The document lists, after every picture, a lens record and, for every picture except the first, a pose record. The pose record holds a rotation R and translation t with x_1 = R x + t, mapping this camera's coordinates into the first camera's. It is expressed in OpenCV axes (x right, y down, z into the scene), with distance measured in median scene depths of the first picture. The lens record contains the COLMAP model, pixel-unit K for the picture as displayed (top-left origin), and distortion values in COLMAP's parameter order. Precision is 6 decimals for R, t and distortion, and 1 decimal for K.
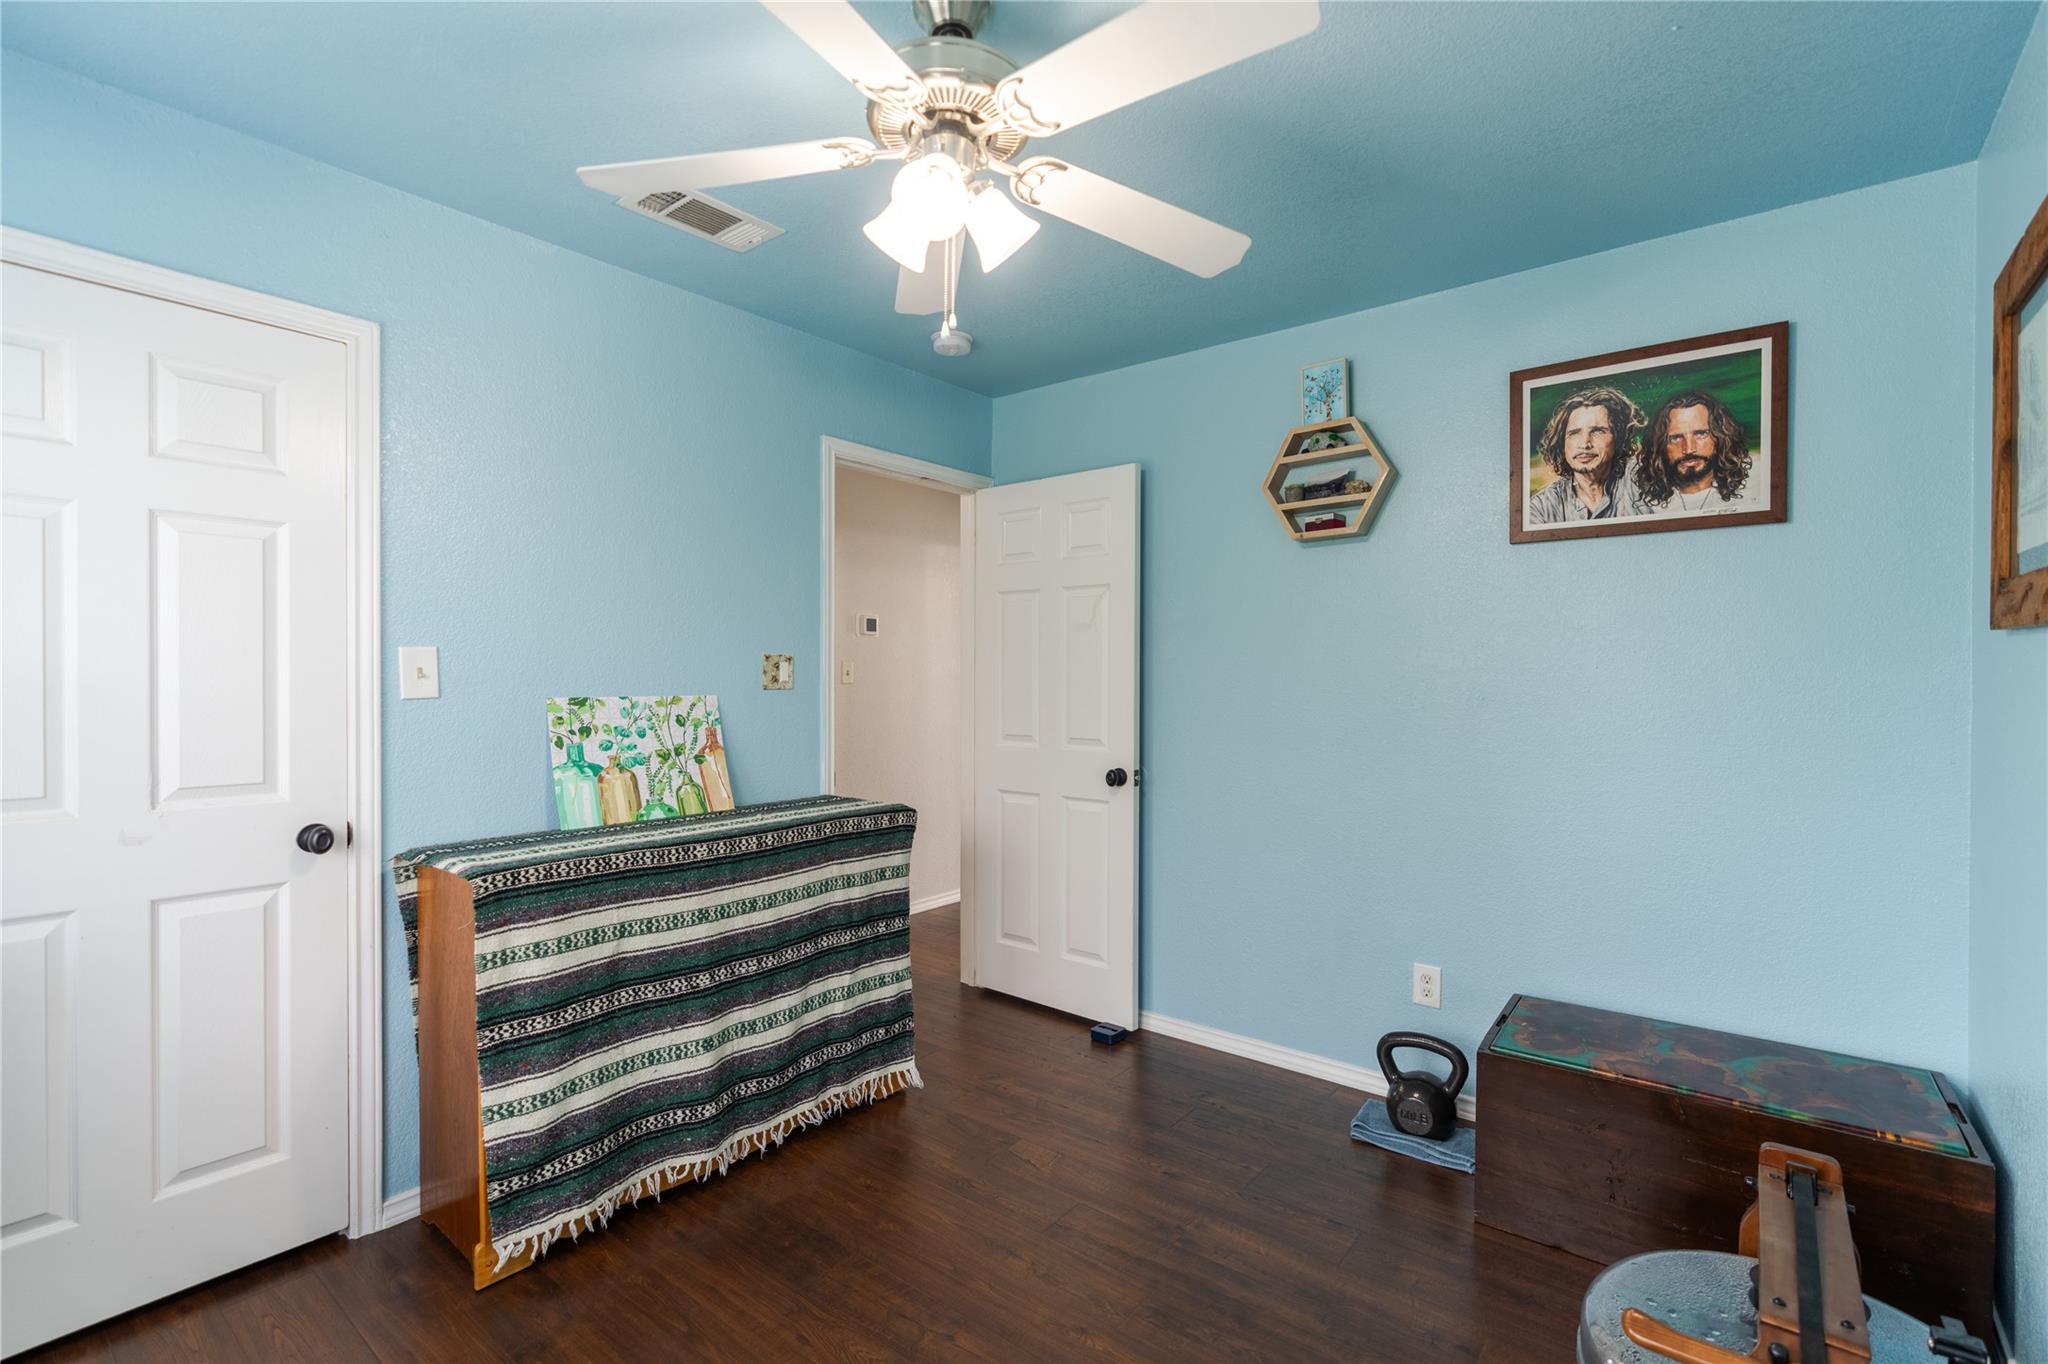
lens RADIAL K [[930.1, 0, 1038.7], [0, 930.1, 680.7], [0, 0, 1]] dist [-0.006543, 0.000484]
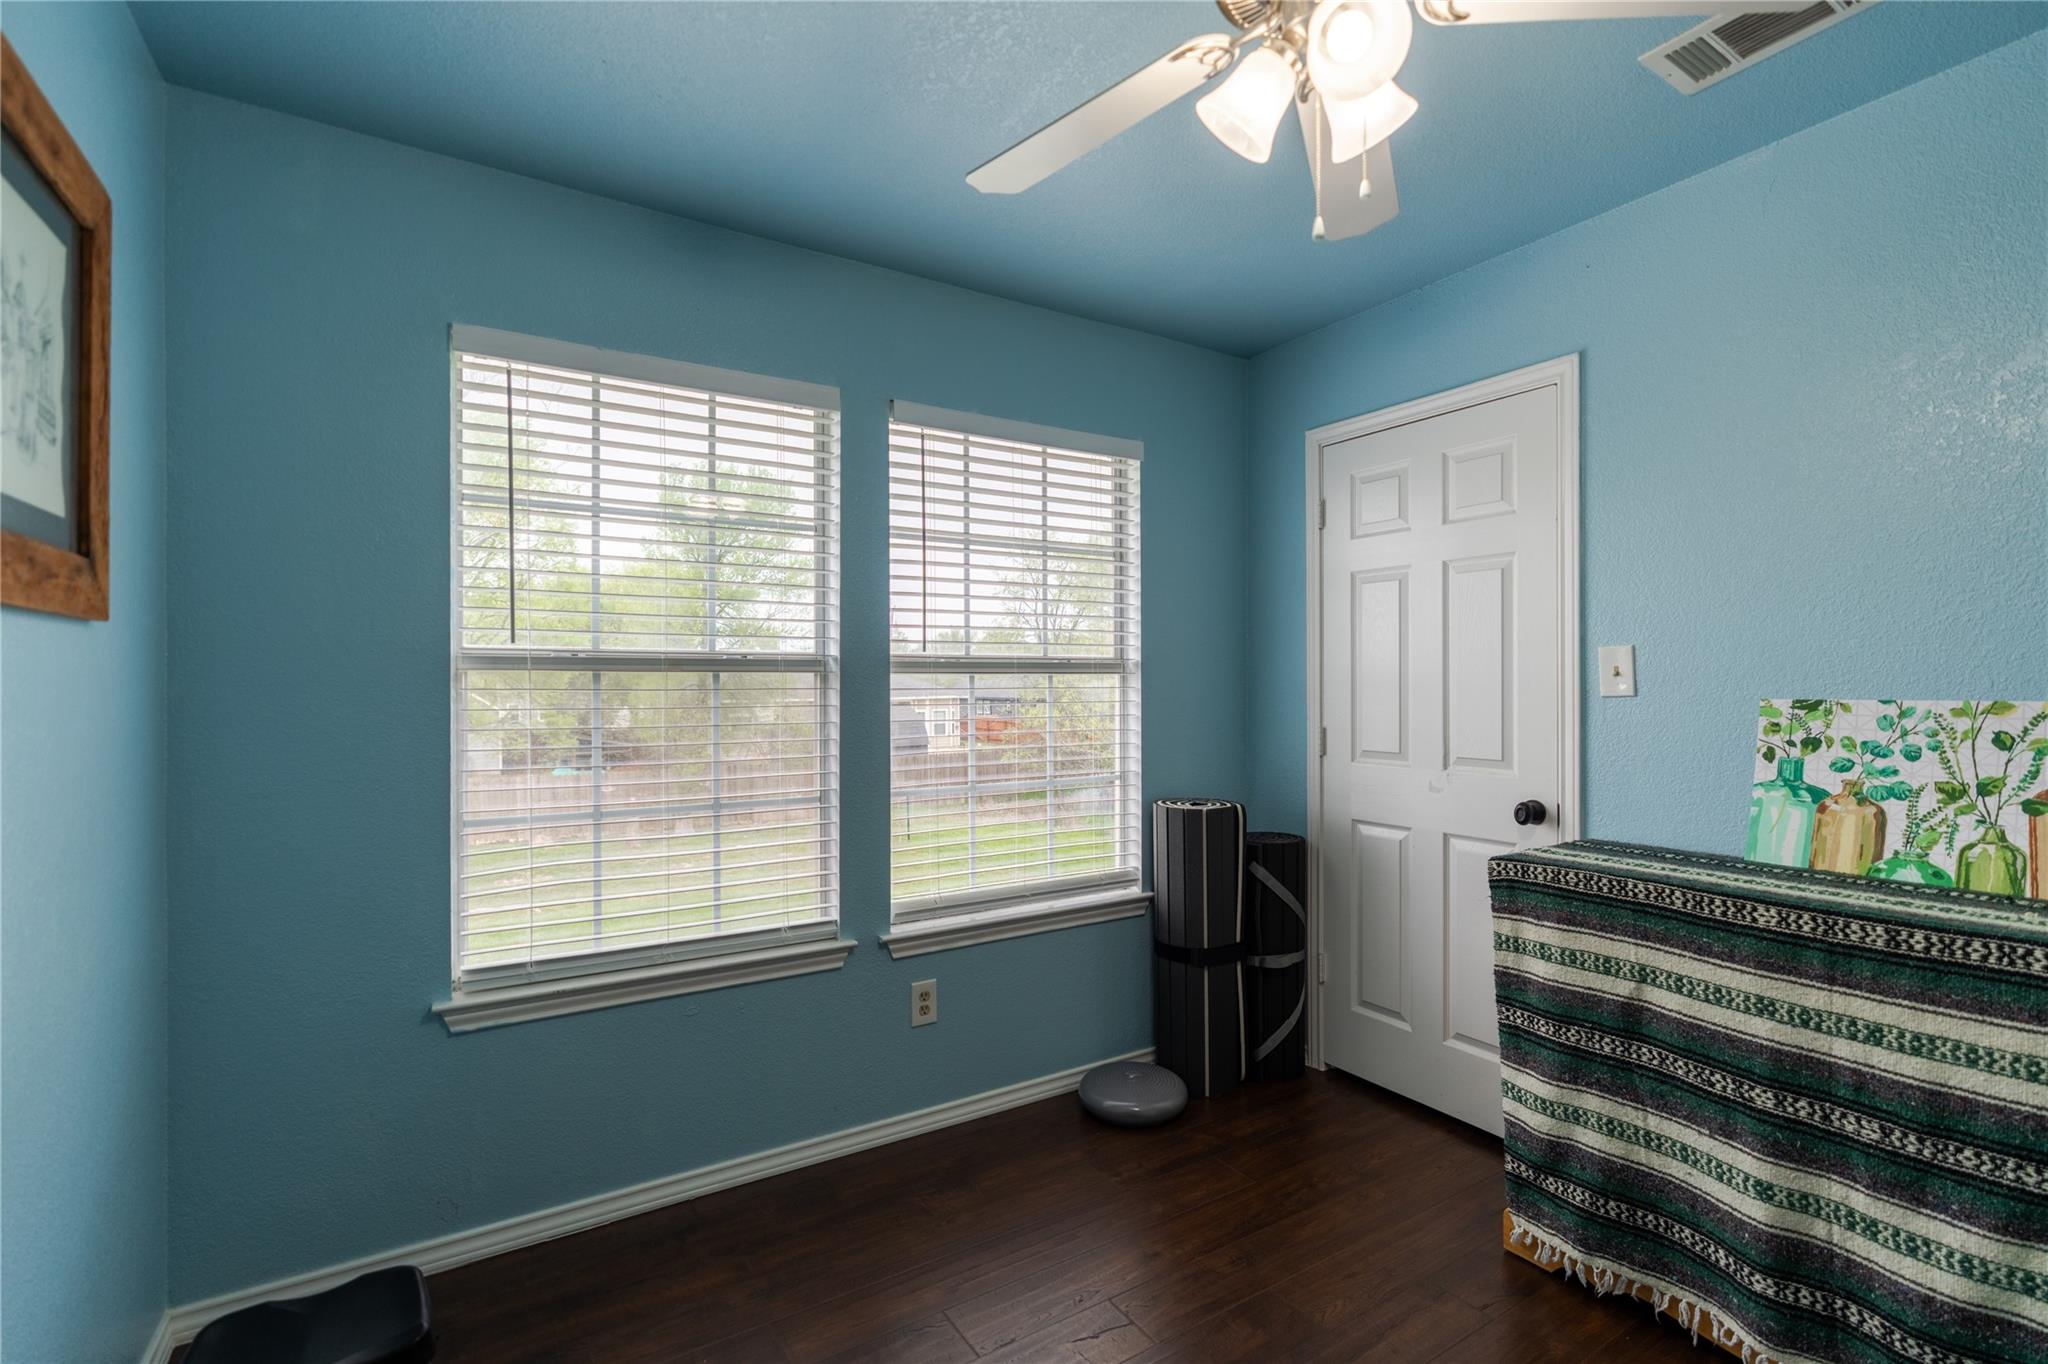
lens RADIAL K [[939.2, 0, 1066.8], [0, 939.2, 686.8], [0, 0, 1]] dist [-0.001800, 0.000323]
pose [[-0.316283, -0.000150, -0.948665, 0.455663], [-0.001036, 0.999999, 0.000187, 0.007984], [0.948664, 0.001042, -0.316283, 0.673732]]
